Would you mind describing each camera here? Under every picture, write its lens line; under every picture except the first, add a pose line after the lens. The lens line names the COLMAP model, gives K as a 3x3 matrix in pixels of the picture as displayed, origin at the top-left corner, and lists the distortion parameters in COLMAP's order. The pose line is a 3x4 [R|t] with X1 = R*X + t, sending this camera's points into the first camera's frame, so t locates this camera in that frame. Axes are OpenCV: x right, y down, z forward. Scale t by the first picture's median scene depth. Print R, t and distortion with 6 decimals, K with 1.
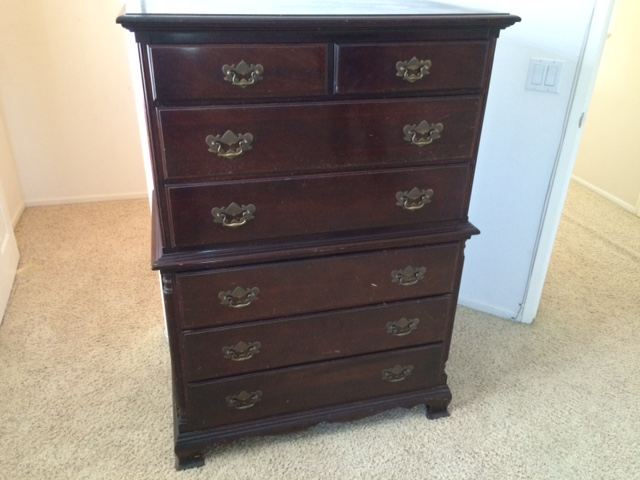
lens RADIAL K [[546.5, 0, 320.0], [0, 546.5, 240.0], [0, 0, 1]] dist [0.091283, -0.124501]
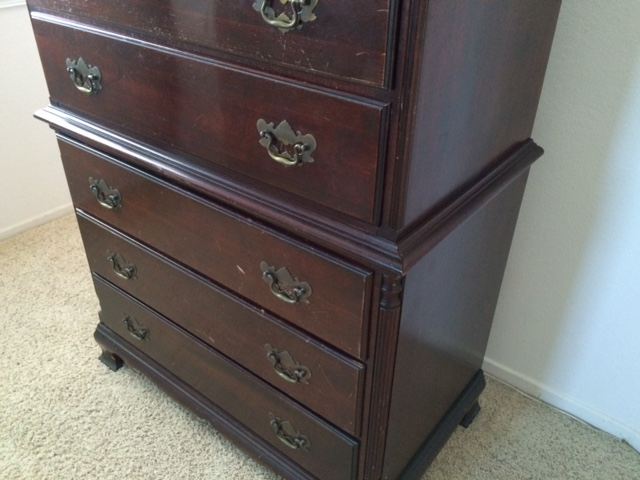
lens RADIAL K [[546.5, 0, 320.0], [0, 546.5, 240.0], [0, 0, 1]] dist [0.091283, -0.124501]
pose [[0.594311, 0.416472, -0.688002, 0.523633], [-0.369581, 0.901223, 0.226290, -0.109361], [0.714286, 0.119786, 0.689527, 0.611893]]
